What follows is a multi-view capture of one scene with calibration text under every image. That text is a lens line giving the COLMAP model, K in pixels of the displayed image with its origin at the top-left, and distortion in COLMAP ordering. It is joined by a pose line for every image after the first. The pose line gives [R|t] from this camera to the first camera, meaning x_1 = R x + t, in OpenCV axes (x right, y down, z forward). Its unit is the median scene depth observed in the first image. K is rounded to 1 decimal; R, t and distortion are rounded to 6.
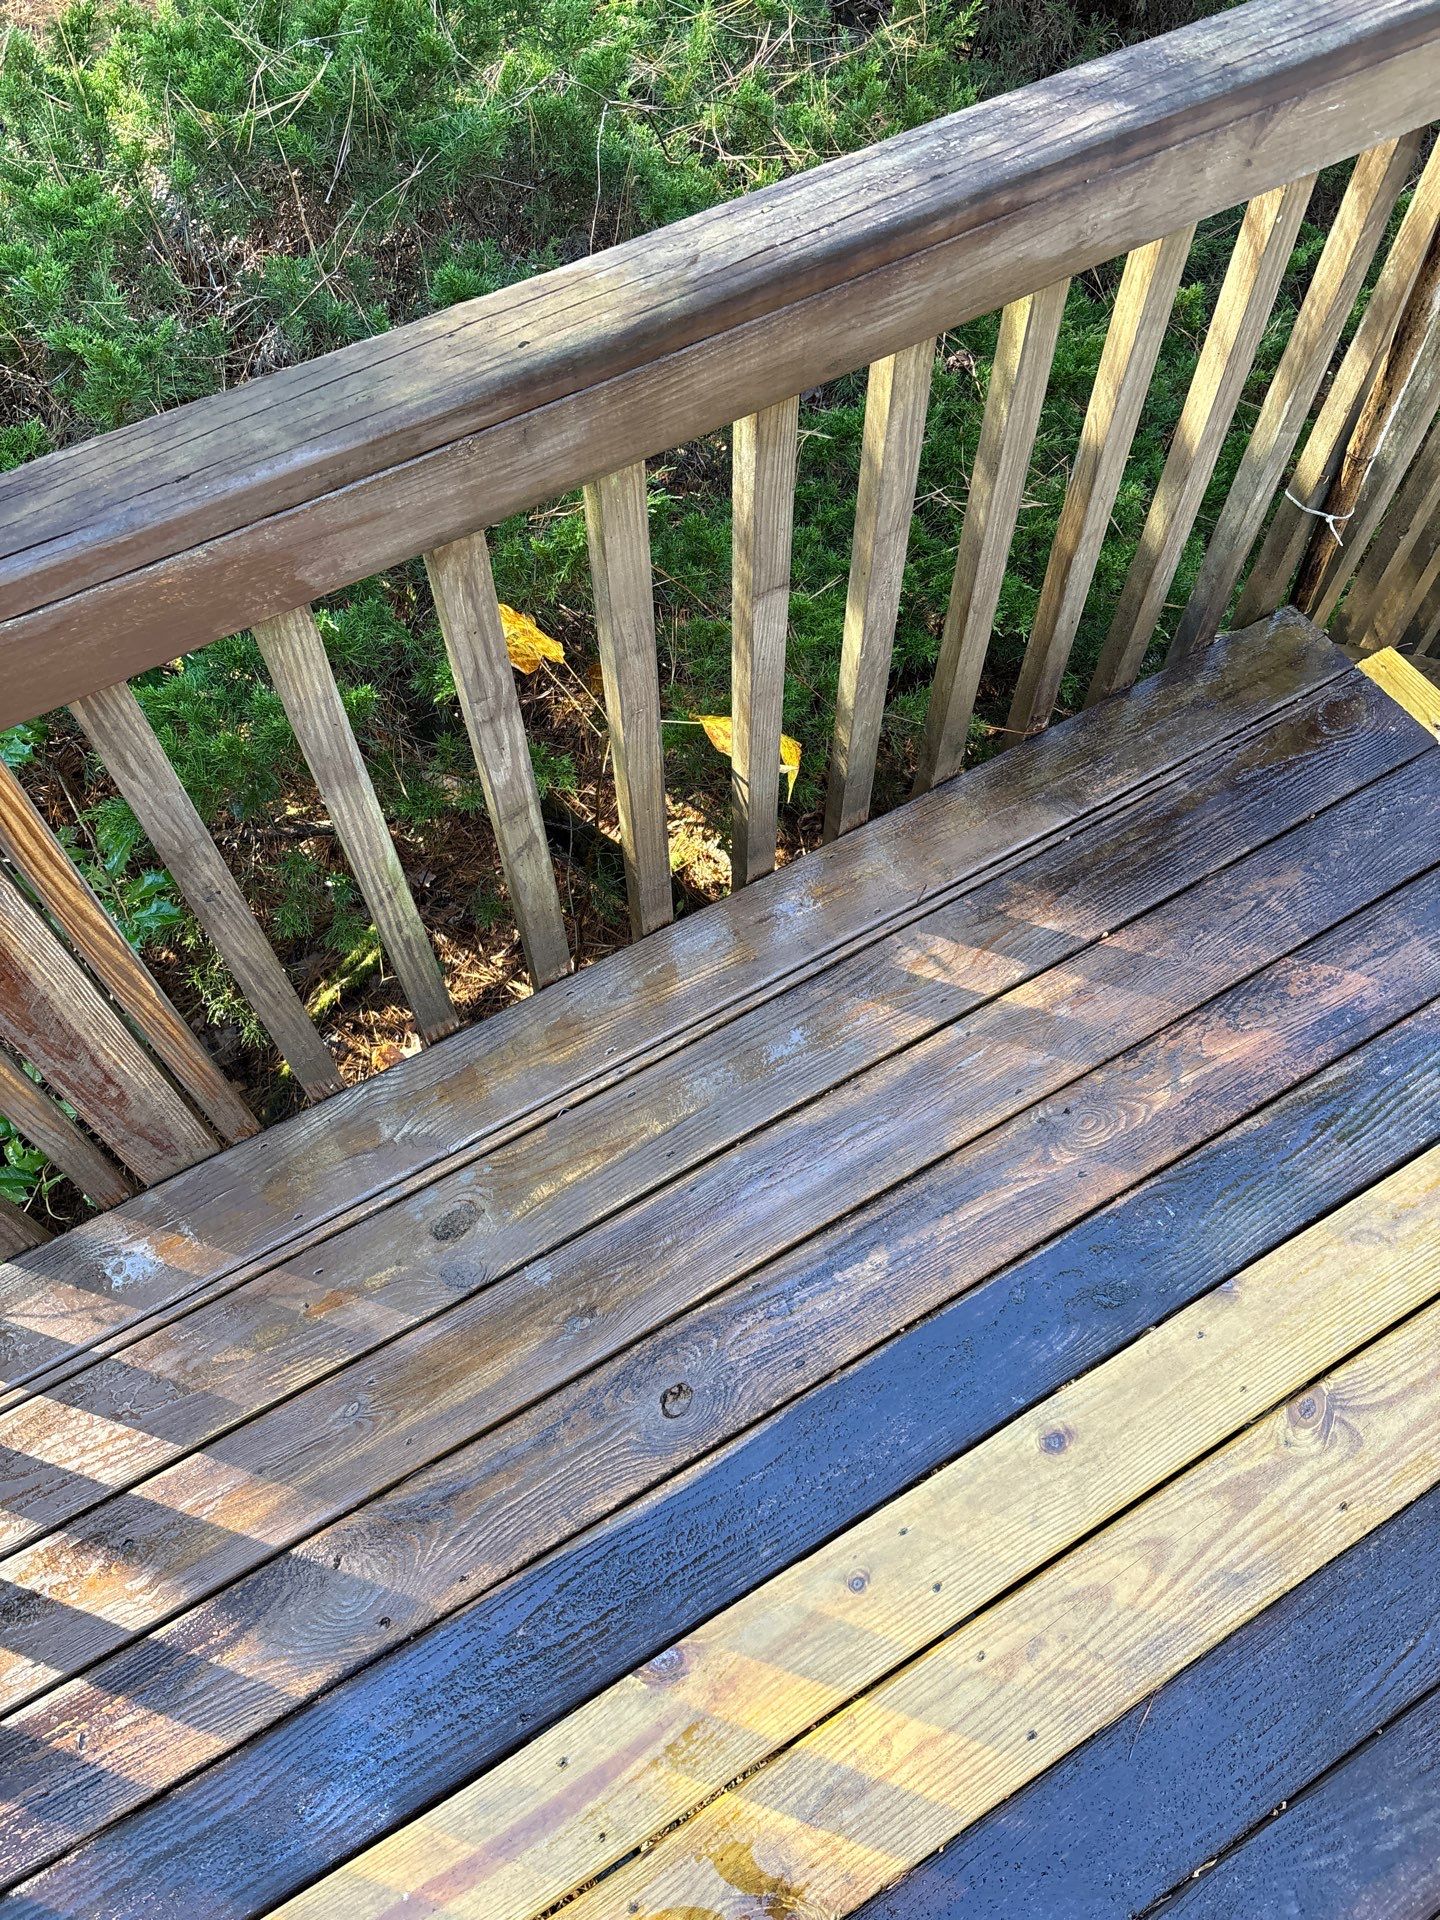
lens RADIAL K [[1436.0, 0, 720.0], [0, 1436.0, 960.0], [0, 0, 1]] dist [0.051907, -0.066255]
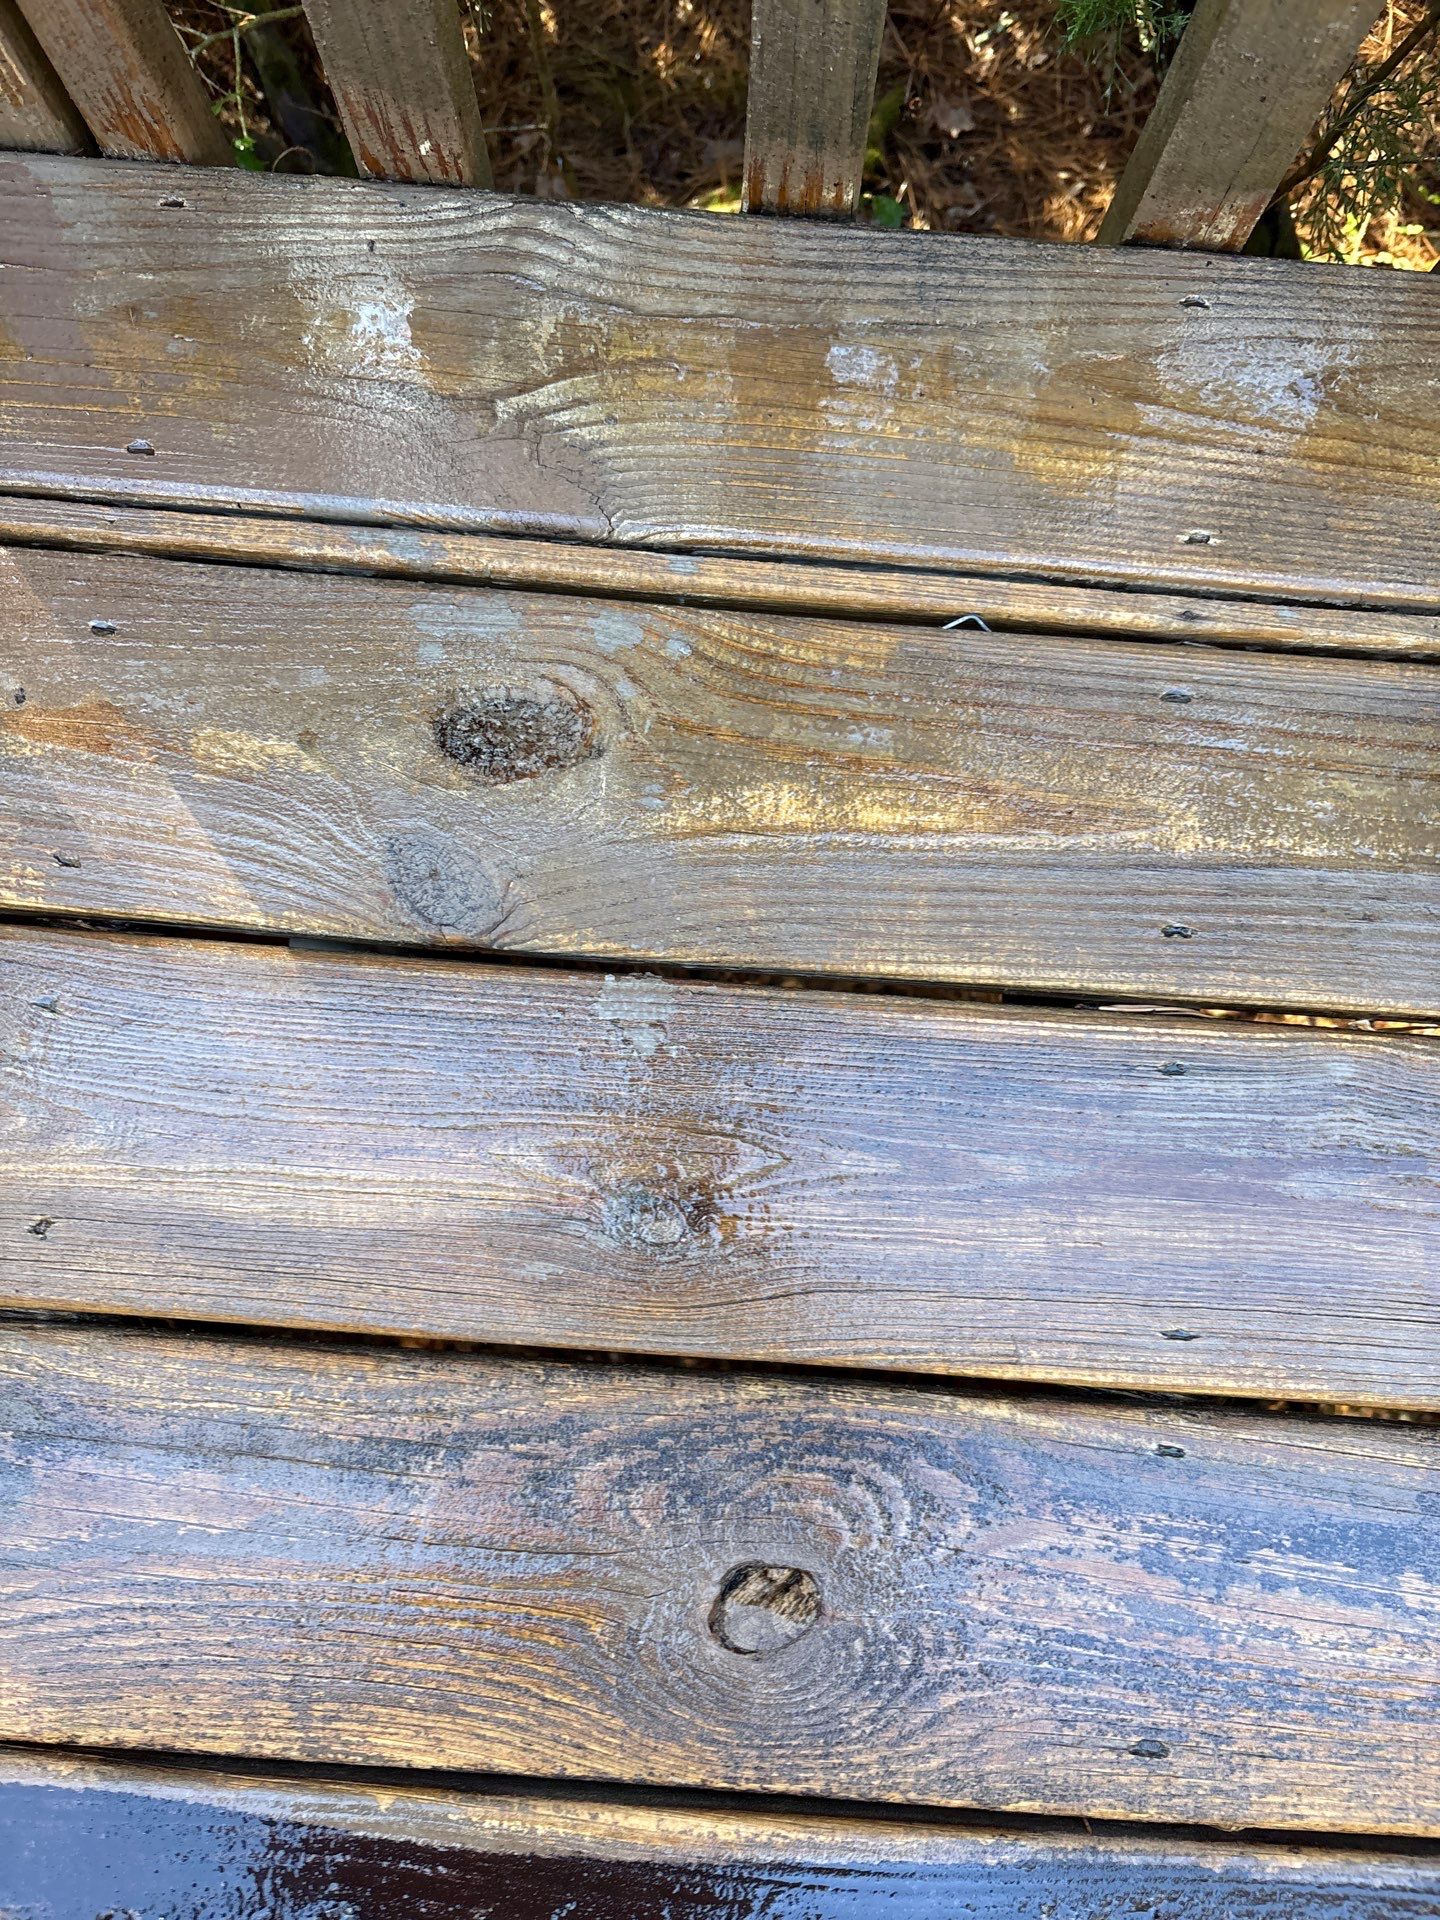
lens RADIAL K [[1436.0, 0, 720.0], [0, 1436.0, 960.0], [0, 0, 1]] dist [0.051907, -0.066255]
pose [[0.815909, 0.575406, -0.056572, -0.097071], [-0.517848, 0.770780, 0.371123, 0.076198], [0.257151, -0.273507, 0.926859, 0.698502]]
